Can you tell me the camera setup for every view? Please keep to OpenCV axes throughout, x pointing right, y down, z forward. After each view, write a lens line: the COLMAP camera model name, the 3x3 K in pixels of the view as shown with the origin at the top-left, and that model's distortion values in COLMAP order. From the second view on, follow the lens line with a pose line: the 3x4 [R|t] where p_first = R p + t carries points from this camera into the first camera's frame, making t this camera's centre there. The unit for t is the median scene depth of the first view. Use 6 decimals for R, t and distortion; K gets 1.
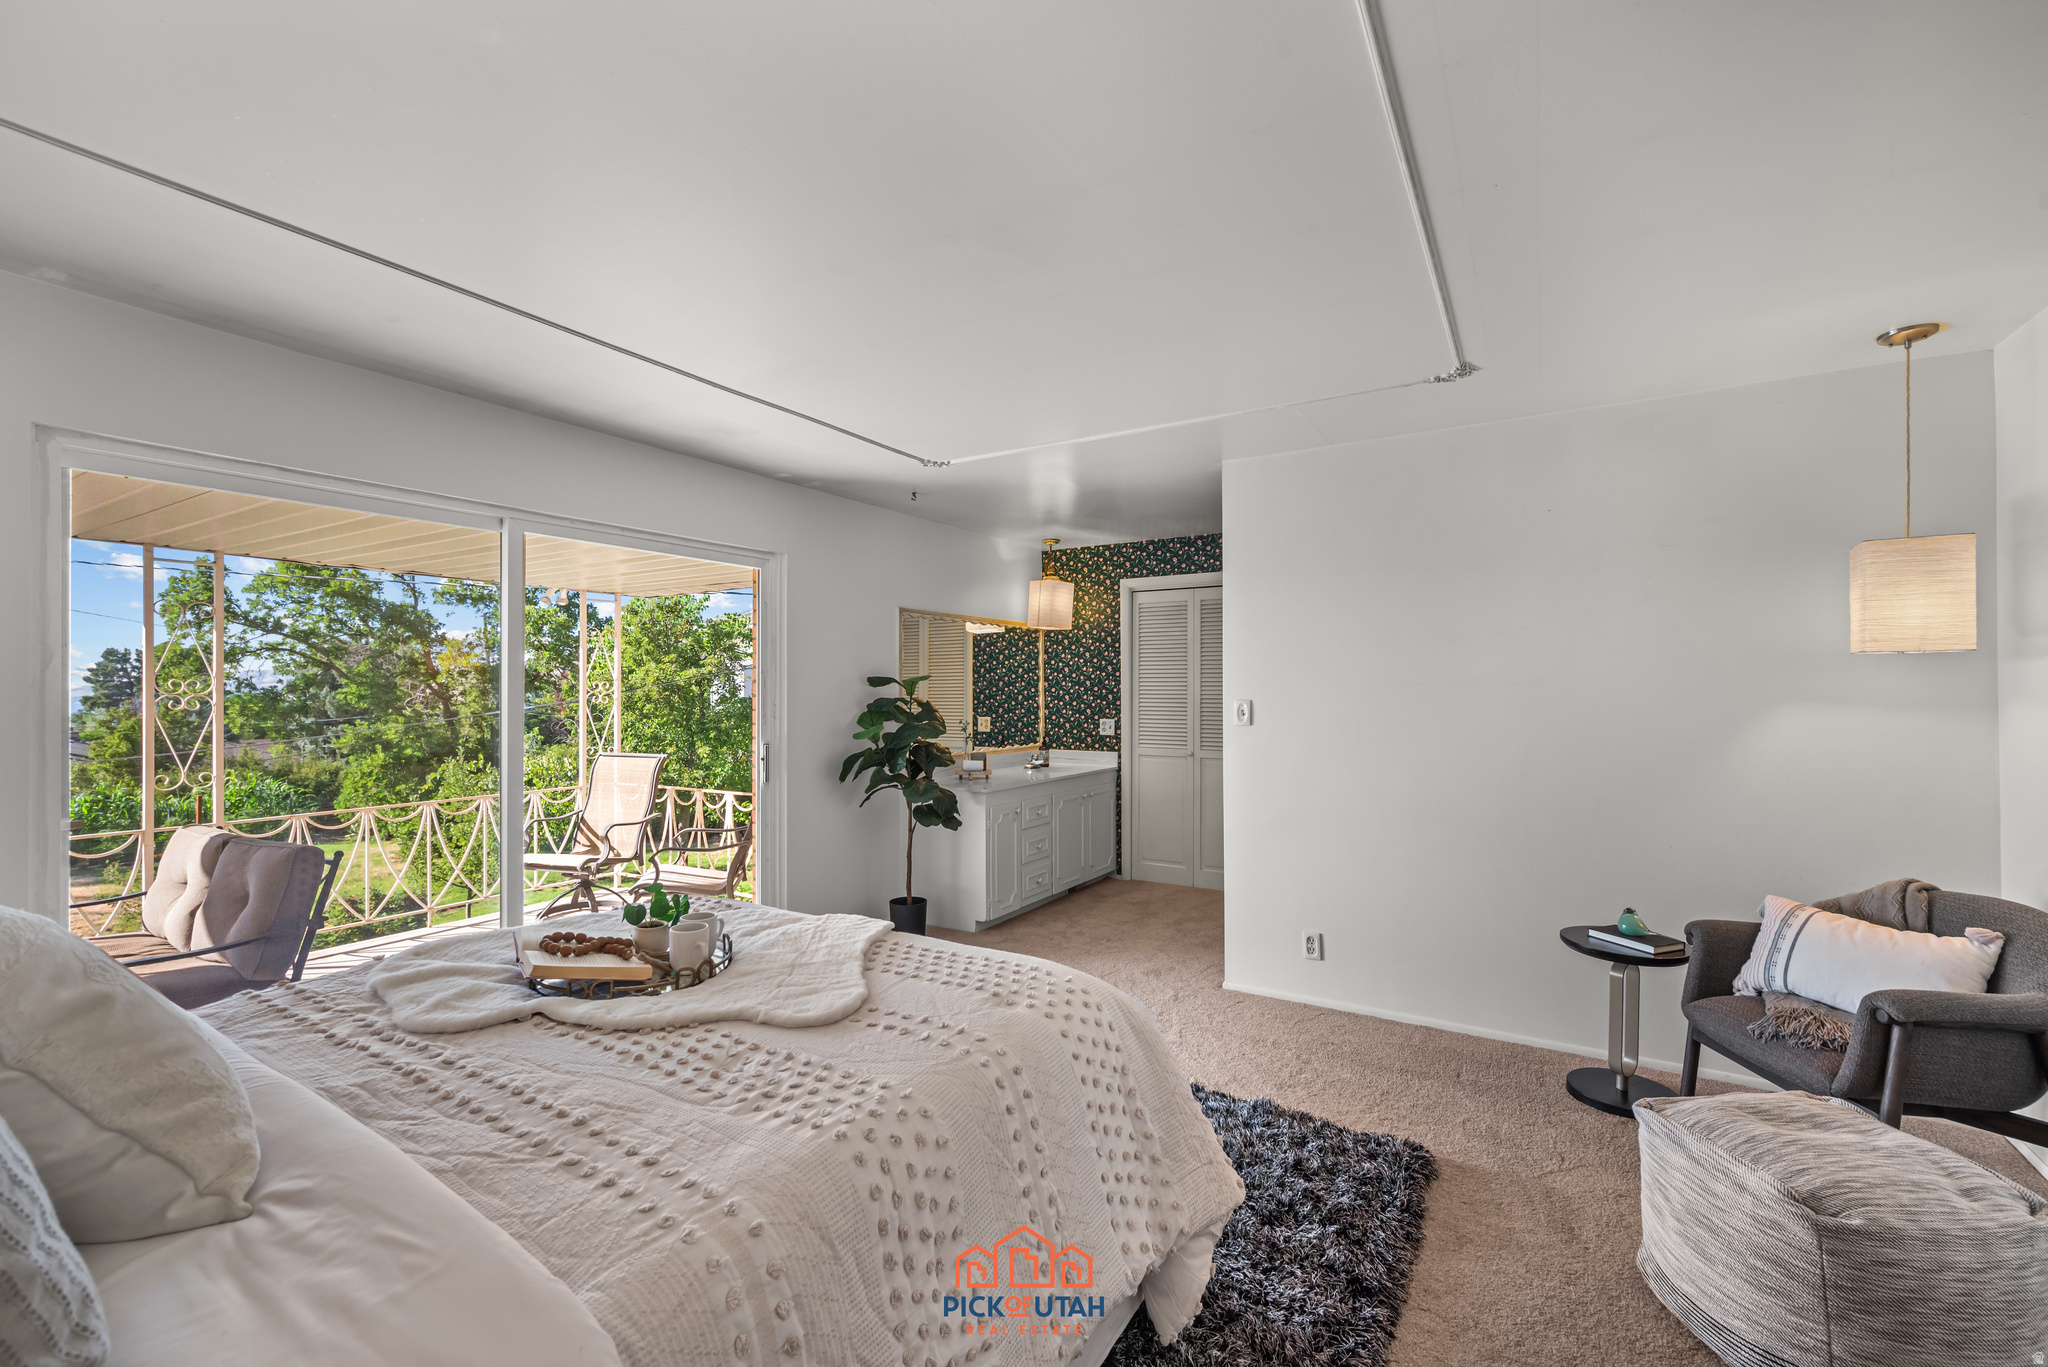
lens RADIAL K [[864.5, 0, 1031.7], [0, 864.5, 690.5], [0, 0, 1]] dist [0.001213, -0.000088]
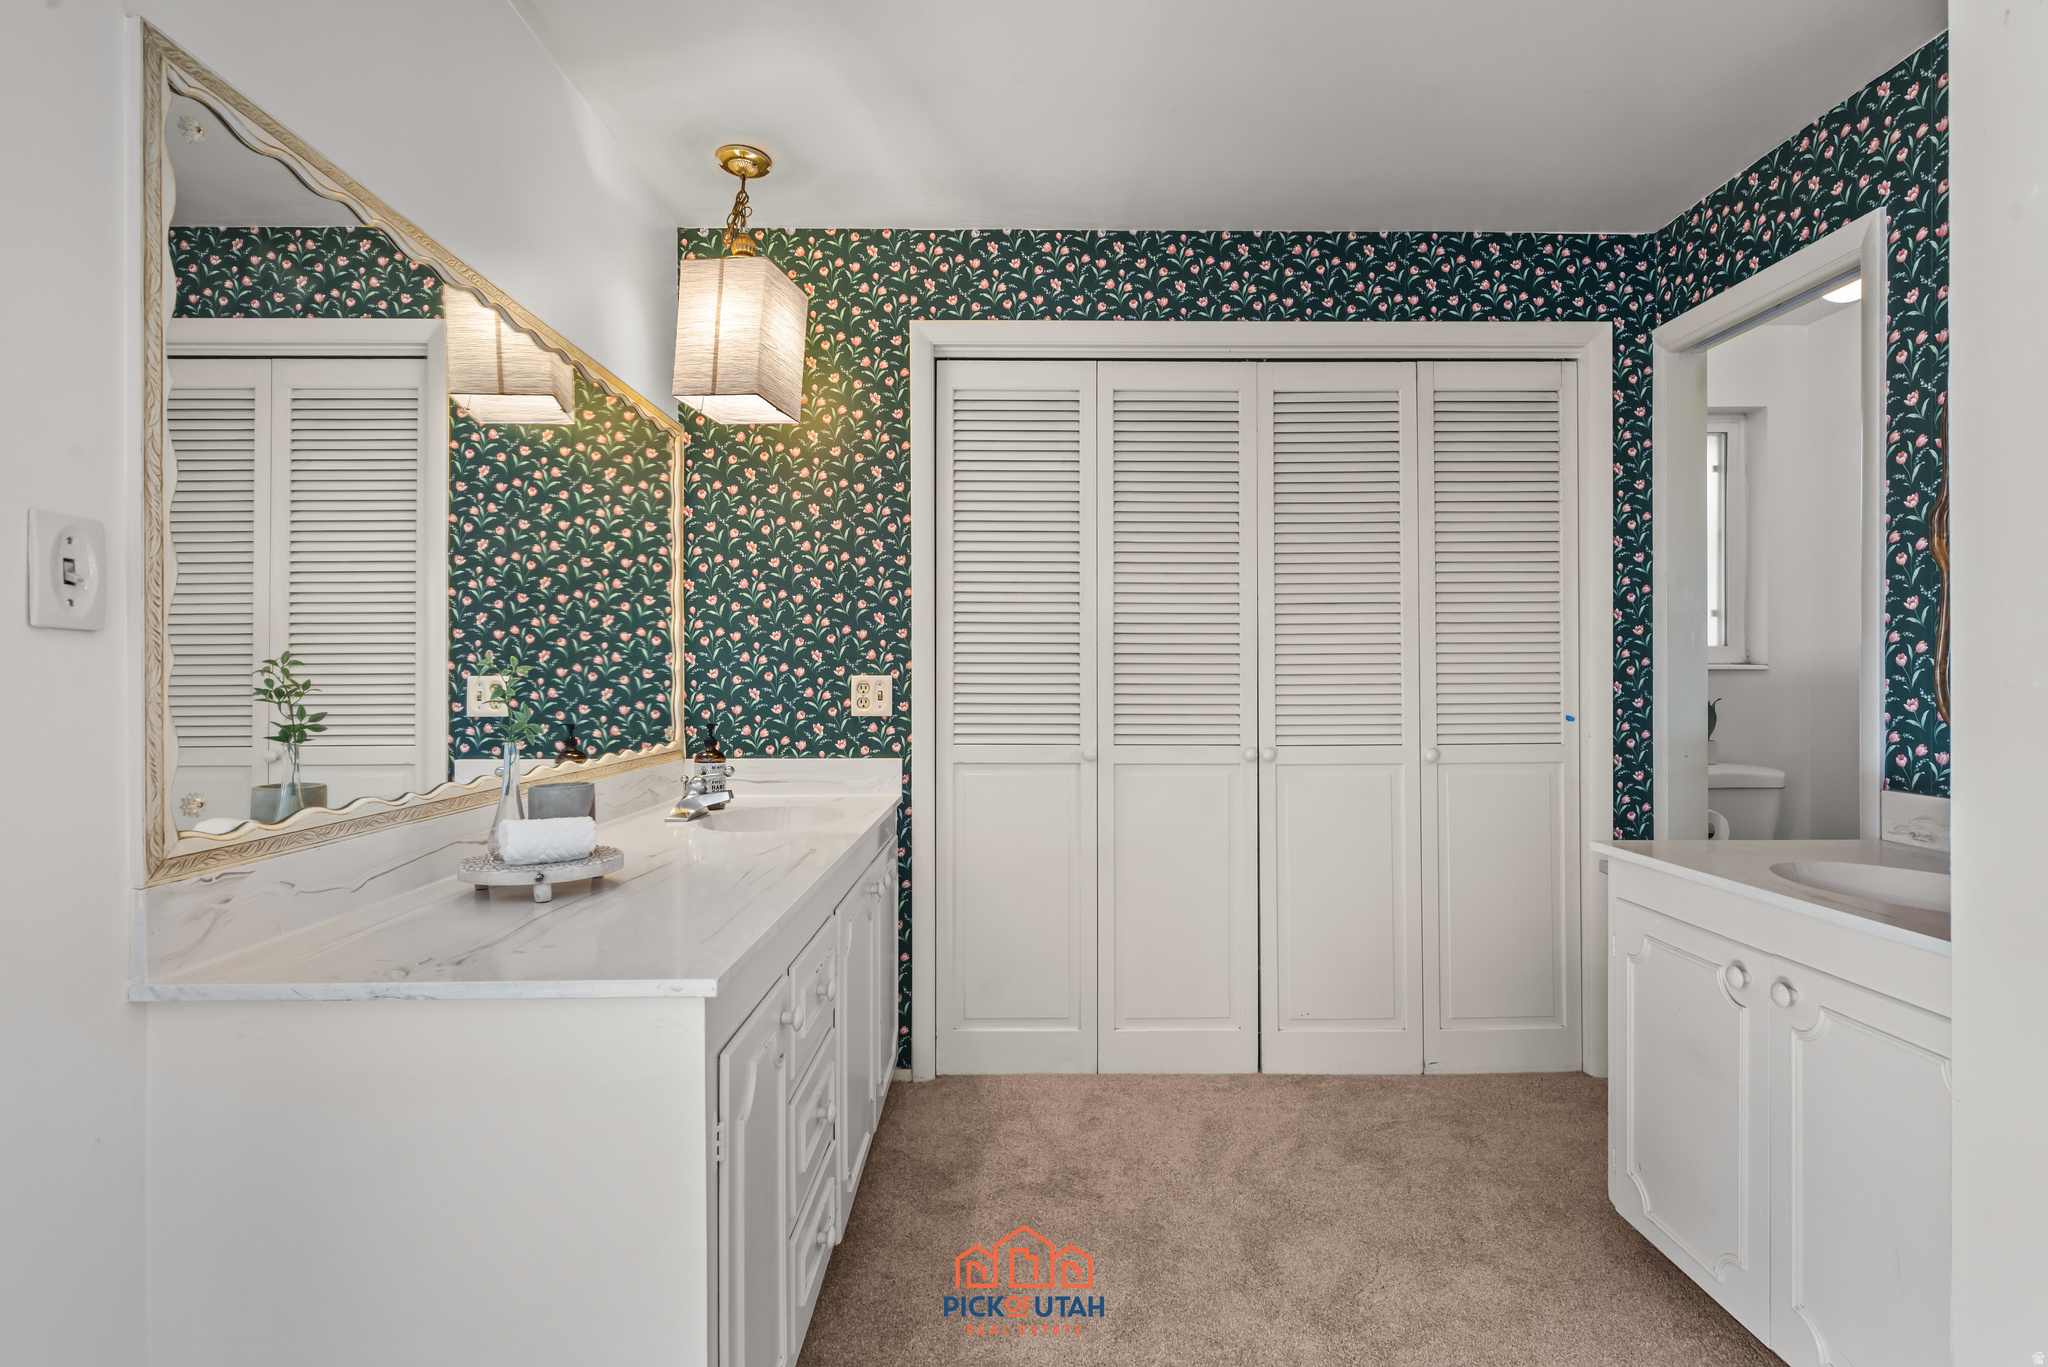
lens RADIAL K [[936.0, 0, 1019.4], [0, 936.0, 682.0], [0, 0, 1]] dist [0.004197, -0.000425]
pose [[0.848639, 0.001512, 0.528971, -0.080829], [-0.001805, 0.999998, 0.000039, 0.036173], [-0.528970, -0.000988, 0.848640, 0.607935]]
